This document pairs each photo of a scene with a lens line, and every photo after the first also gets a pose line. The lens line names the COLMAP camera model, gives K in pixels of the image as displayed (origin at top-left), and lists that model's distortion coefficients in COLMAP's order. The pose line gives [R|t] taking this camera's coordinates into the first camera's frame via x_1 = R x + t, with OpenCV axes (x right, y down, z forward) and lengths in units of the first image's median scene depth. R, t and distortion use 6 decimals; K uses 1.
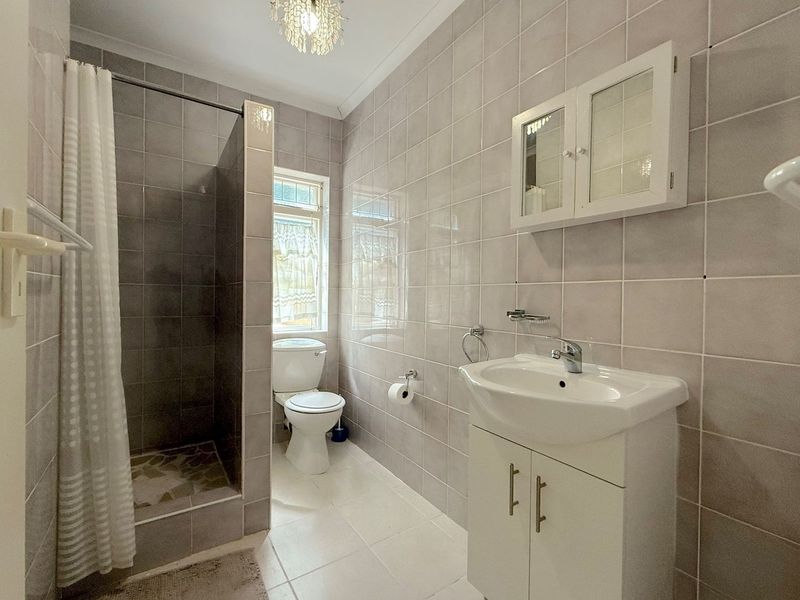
lens RADIAL K [[356.4, 0, 400.0], [0, 356.4, 300.0], [0, 0, 1]] dist [0.001261, 0.000256]
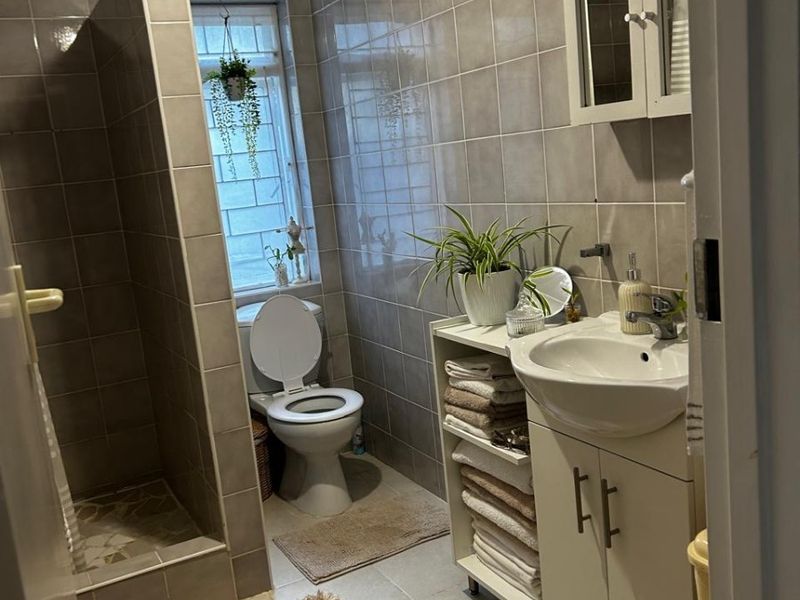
lens RADIAL K [[796.4, 0, 400.0], [0, 796.4, 300.0], [0, 0, 1]] dist [0.071288, 0.004287]
pose [[0.987720, -0.097021, -0.122461, 0.128895], [0.116419, 0.979776, 0.162747, -0.137948], [0.104195, -0.175005, 0.979039, -0.424586]]
